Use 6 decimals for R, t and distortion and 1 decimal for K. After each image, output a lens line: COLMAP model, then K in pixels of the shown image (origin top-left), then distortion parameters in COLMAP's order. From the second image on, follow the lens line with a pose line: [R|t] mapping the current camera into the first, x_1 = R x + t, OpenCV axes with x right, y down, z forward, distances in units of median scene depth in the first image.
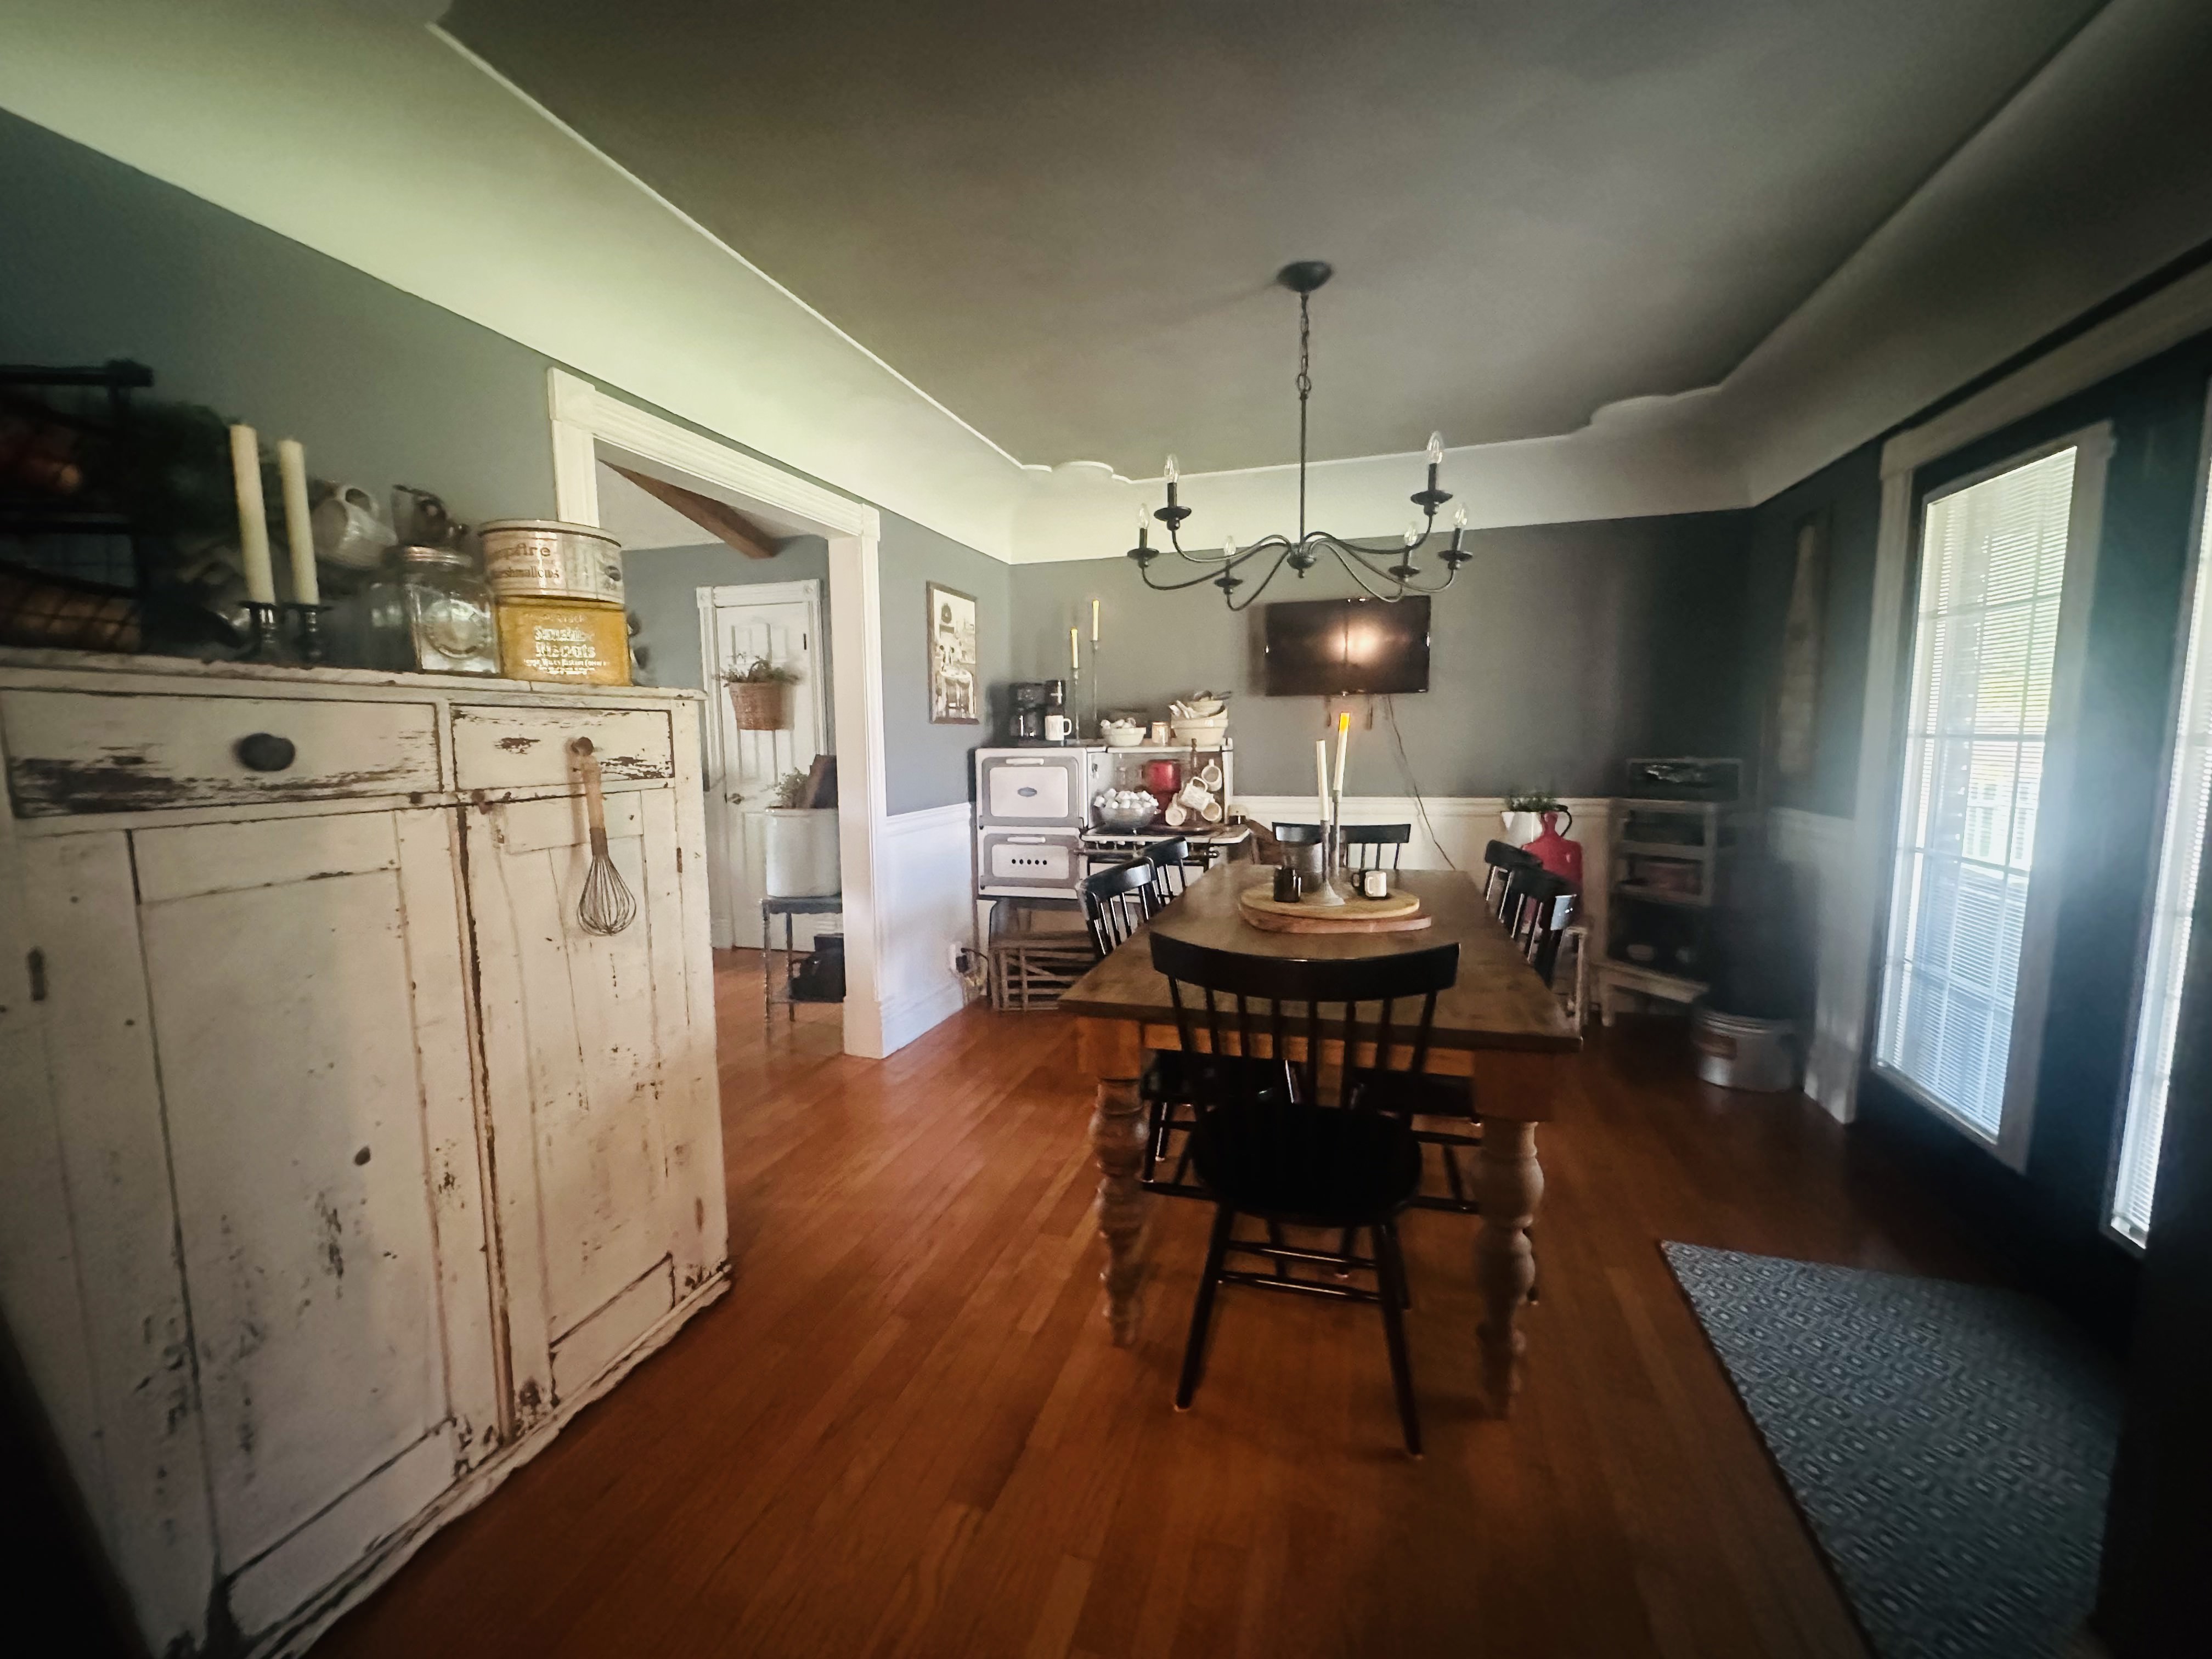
lens RADIAL K [[883.0, 0, 1113.0], [0, 883.0, 836.1], [0, 0, 1]] dist [0.000423, 0.000359]
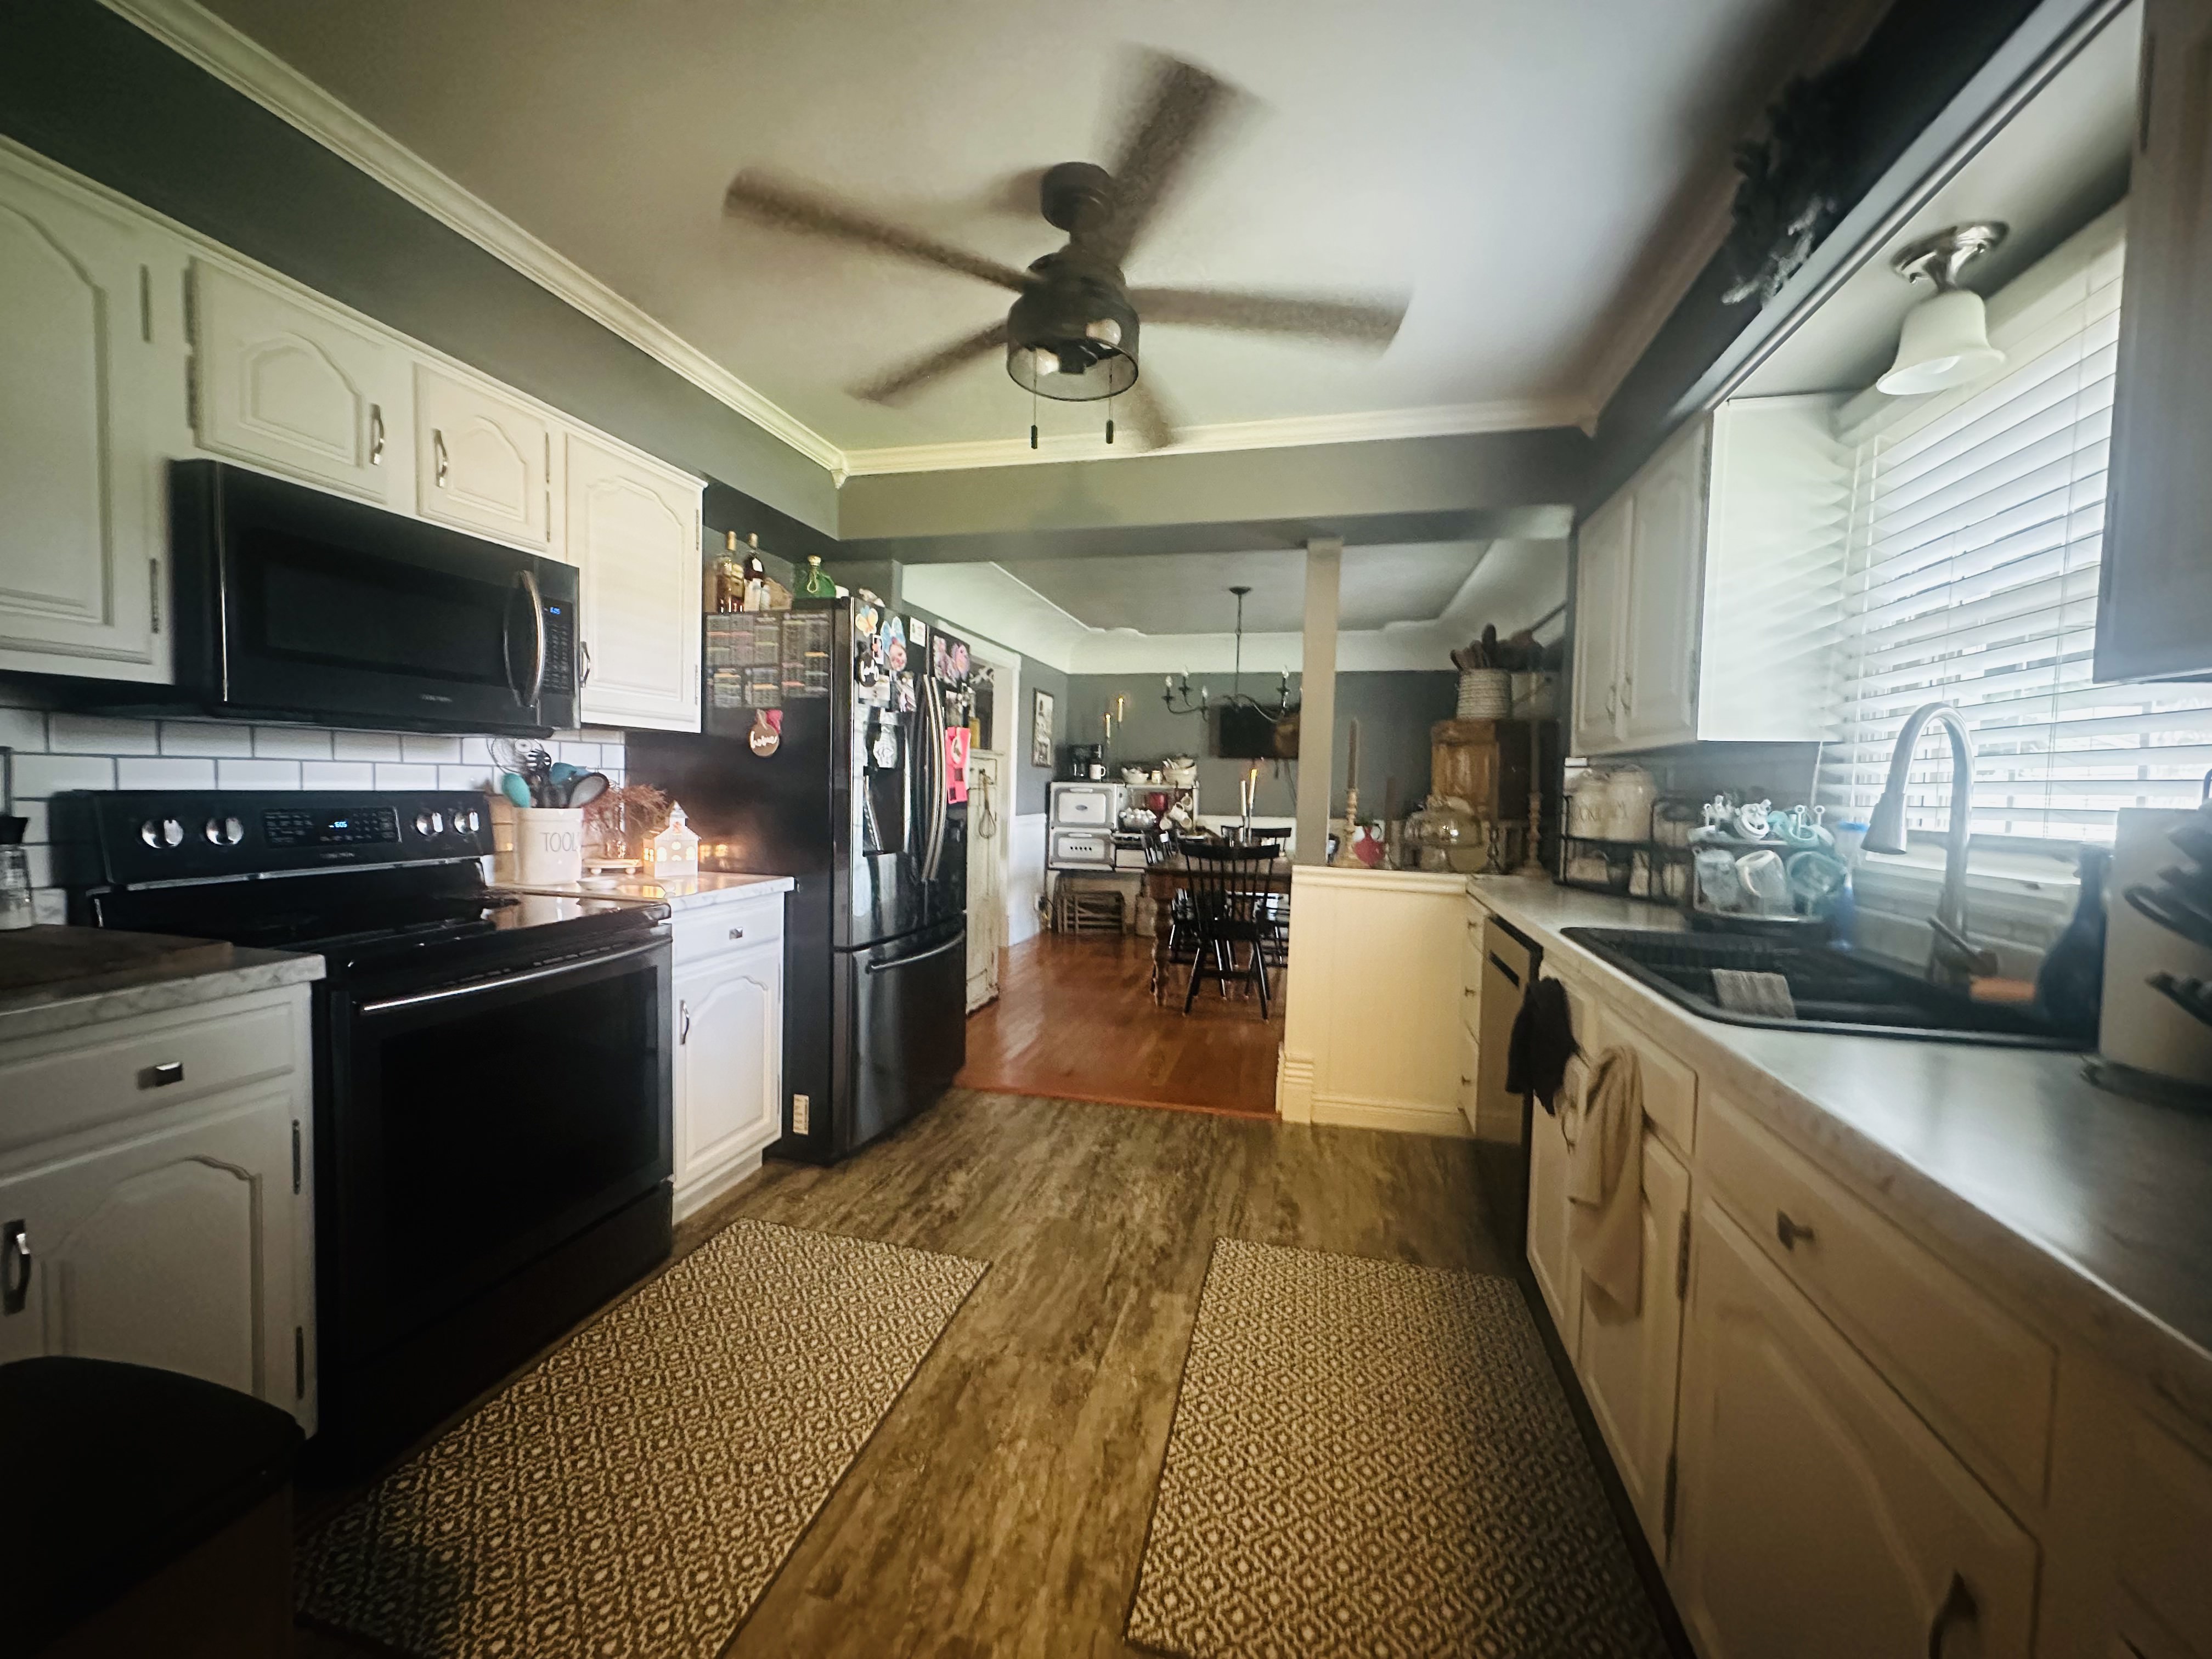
lens RADIAL K [[883.0, 0, 1113.2], [0, 883.0, 830.6], [0, 0, 1]] dist [0.000423, 0.000359]
pose [[0.997729, 0.031299, 0.059649, -0.135019], [-0.027632, 0.997734, -0.061351, 0.098074], [-0.061434, 0.059564, 0.996332, -0.723128]]
